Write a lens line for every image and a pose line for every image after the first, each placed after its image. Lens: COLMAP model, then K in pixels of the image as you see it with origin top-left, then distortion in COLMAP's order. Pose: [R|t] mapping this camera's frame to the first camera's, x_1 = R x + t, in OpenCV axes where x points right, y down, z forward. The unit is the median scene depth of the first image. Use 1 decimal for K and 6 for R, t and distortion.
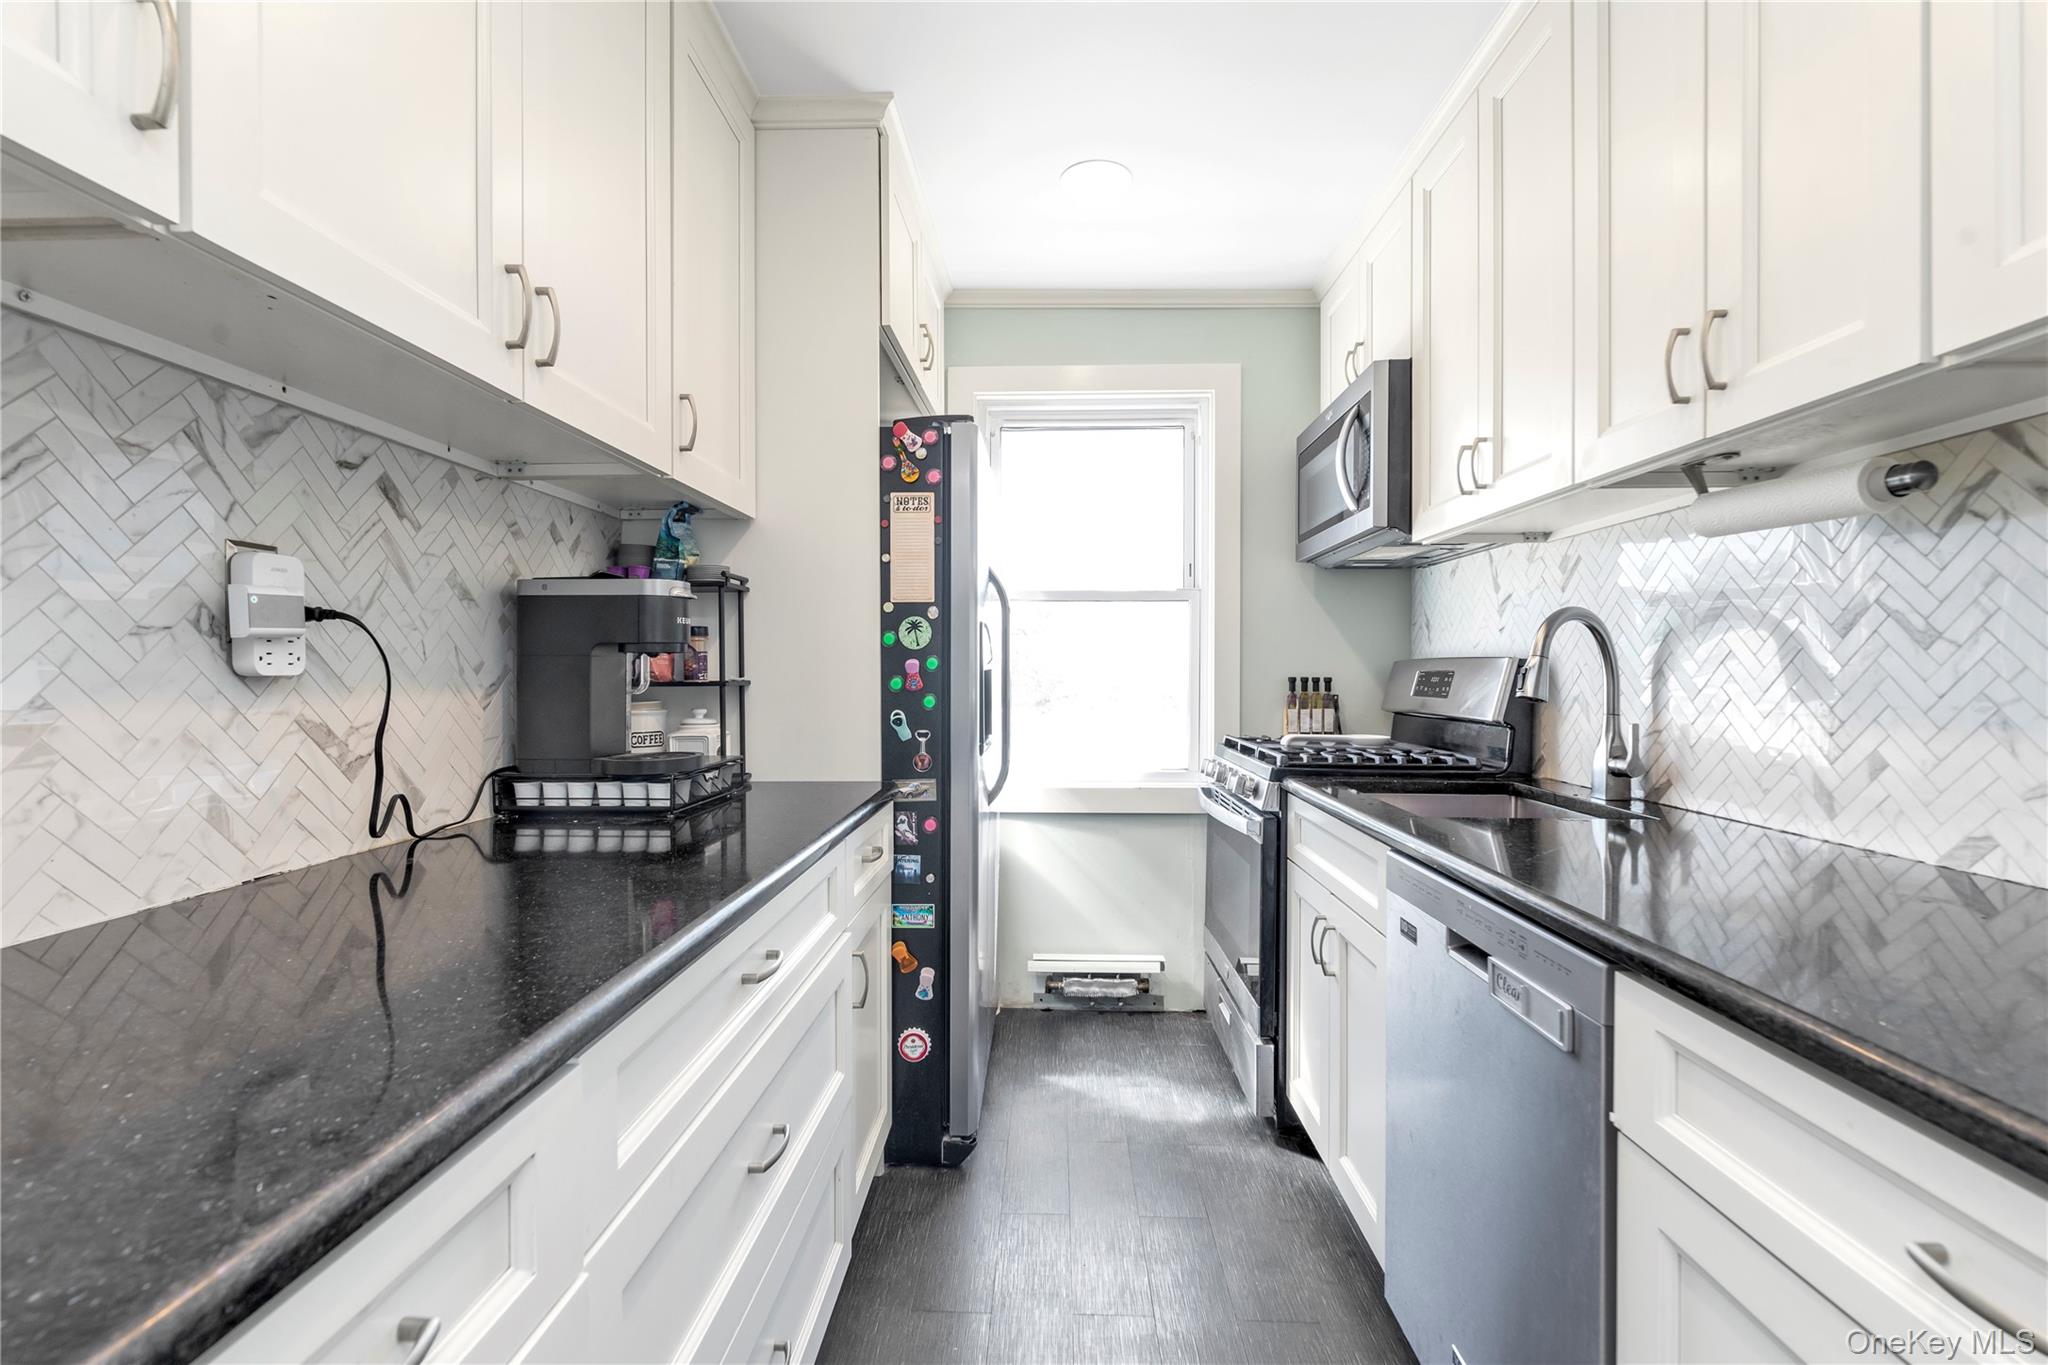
lens RADIAL K [[905.3, 0, 1014.6], [0, 905.3, 684.5], [0, 0, 1]] dist [0.000751, -0.000128]
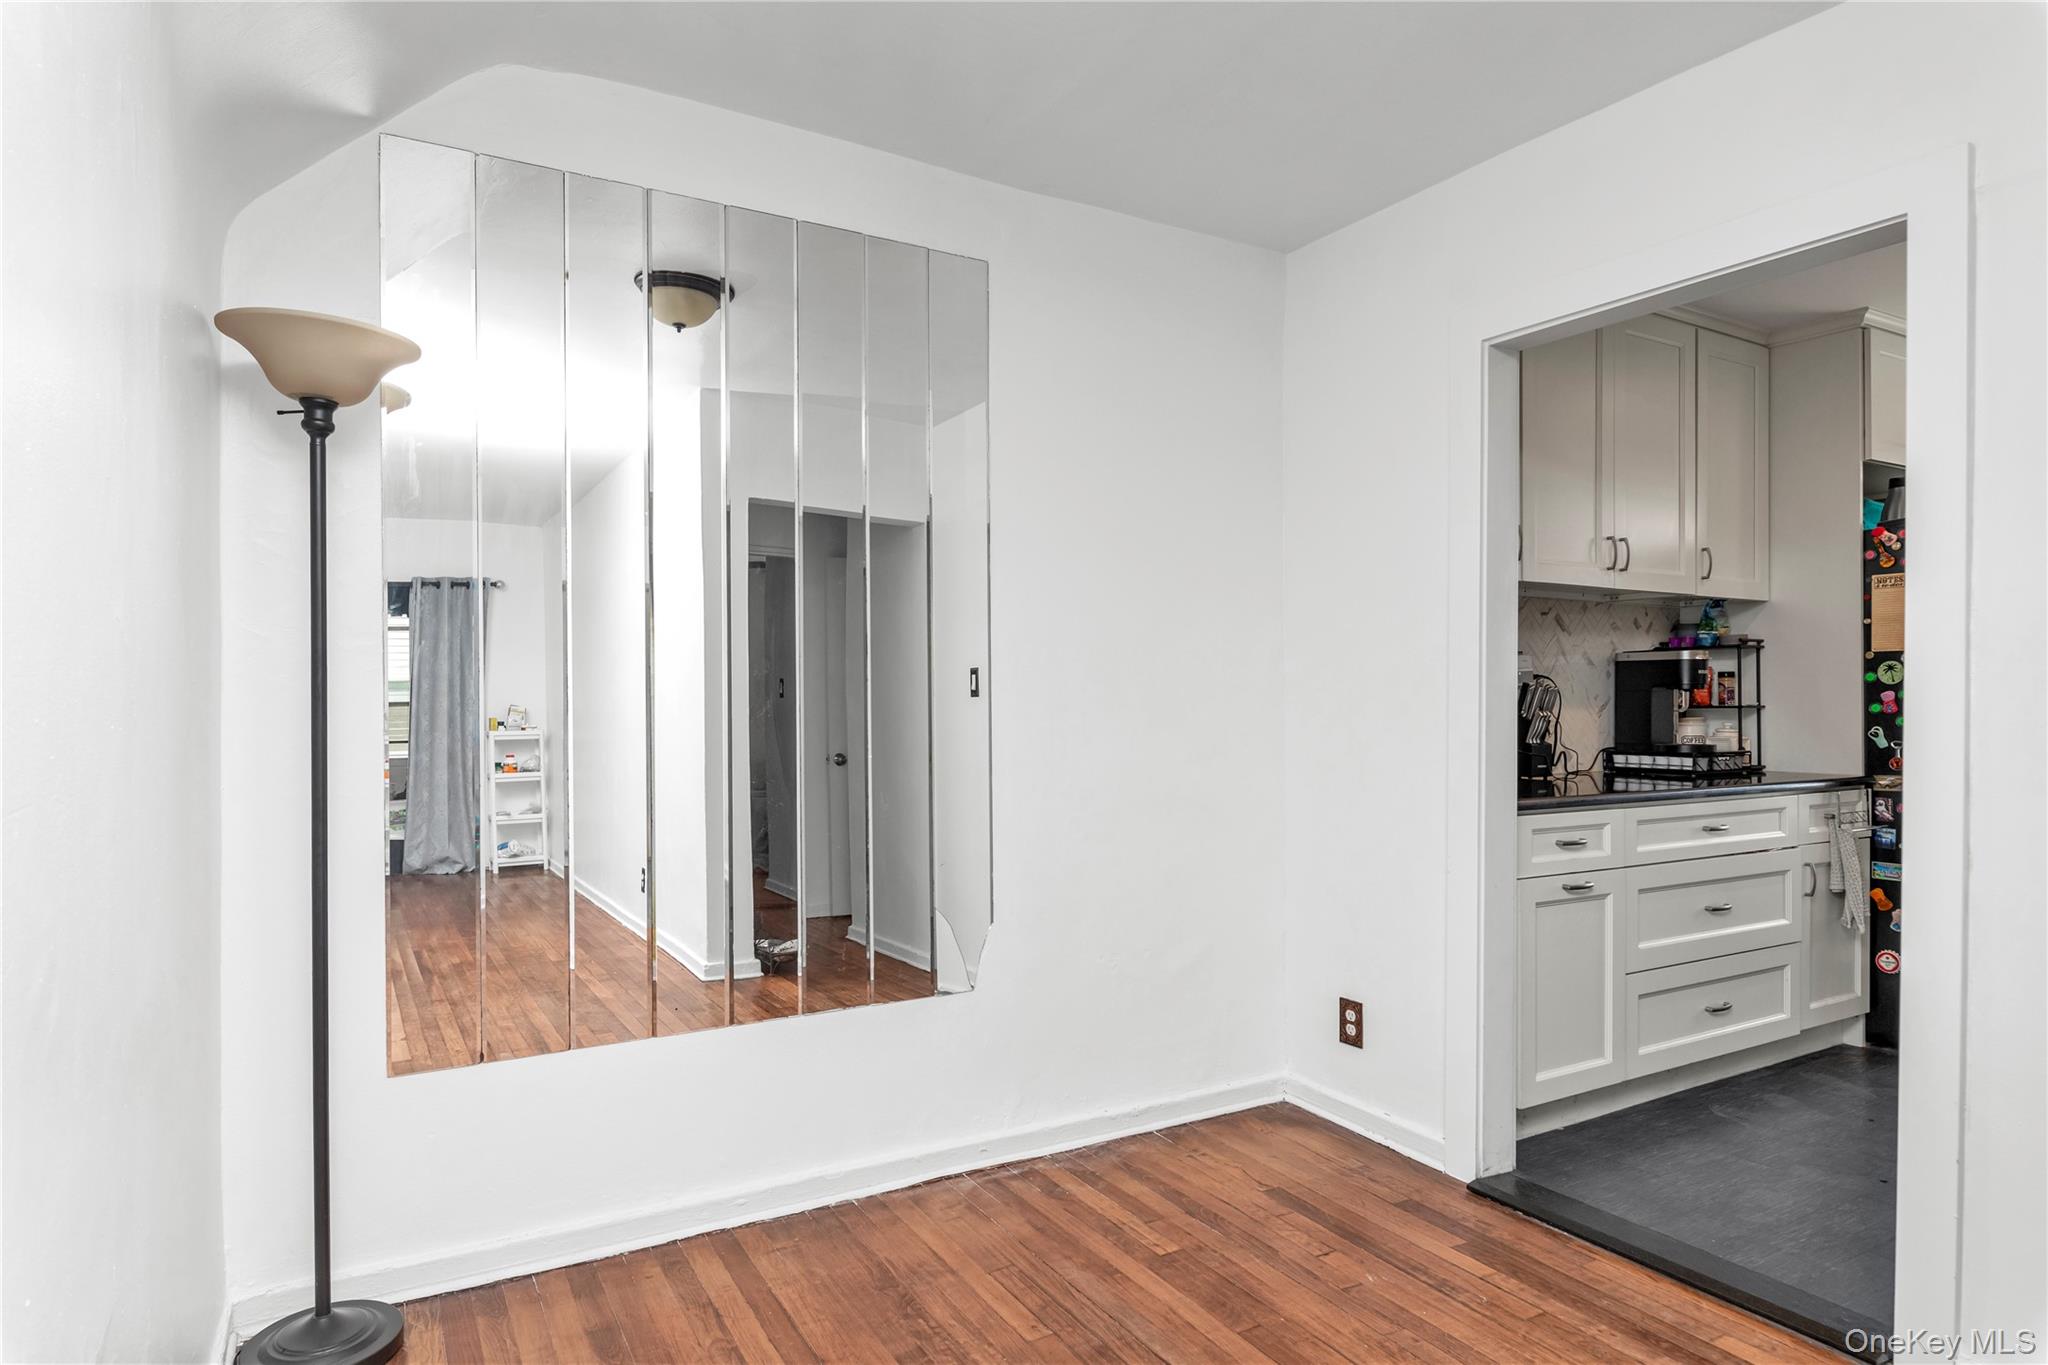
lens RADIAL K [[1186.5, 0, 1022.9], [0, 1186.5, 674.8], [0, 0, 1]] dist [0.018390, -0.011093]
pose [[0.554683, -0.011485, -0.831983, 0.716107], [-0.012877, 0.999666, -0.022385, 0.006156], [0.831962, 0.023130, 0.554350, -1.212141]]
